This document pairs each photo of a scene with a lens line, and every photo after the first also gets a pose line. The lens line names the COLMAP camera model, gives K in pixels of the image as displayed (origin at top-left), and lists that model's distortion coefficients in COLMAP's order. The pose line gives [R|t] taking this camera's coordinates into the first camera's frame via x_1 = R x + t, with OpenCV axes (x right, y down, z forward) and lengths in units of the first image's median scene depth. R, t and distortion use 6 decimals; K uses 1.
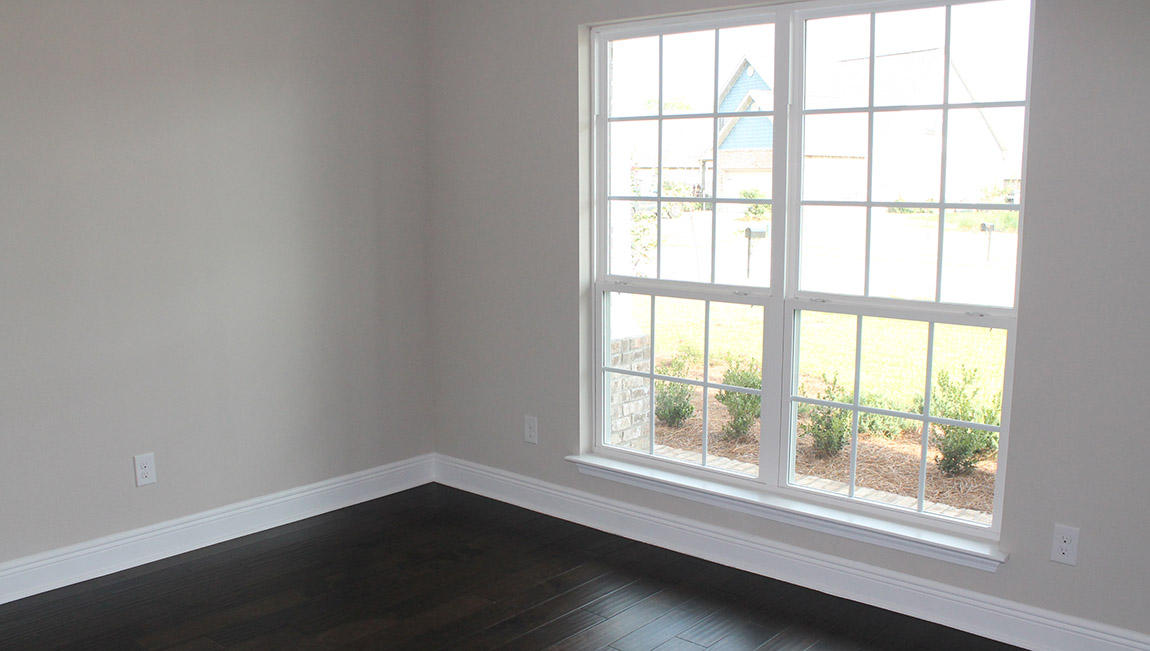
lens RADIAL K [[988.8, 0, 572.8], [0, 988.8, 332.3], [0, 0, 1]] dist [-0.117370, -0.005724]
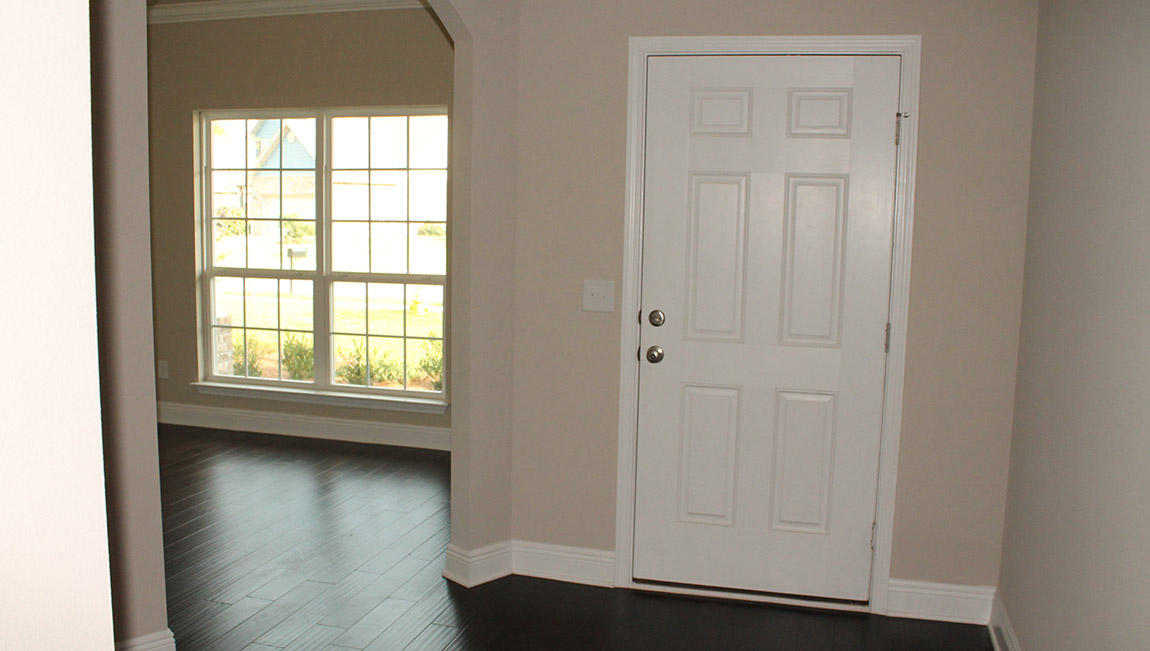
lens RADIAL K [[988.8, 0, 580.5], [0, 988.8, 328.8], [0, 0, 1]] dist [-0.117370, -0.005724]
pose [[0.892432, -0.033940, 0.449904, -0.149746], [0.046975, 0.998737, -0.017838, 0.101412], [-0.448730, 0.037053, 0.892899, -0.683024]]
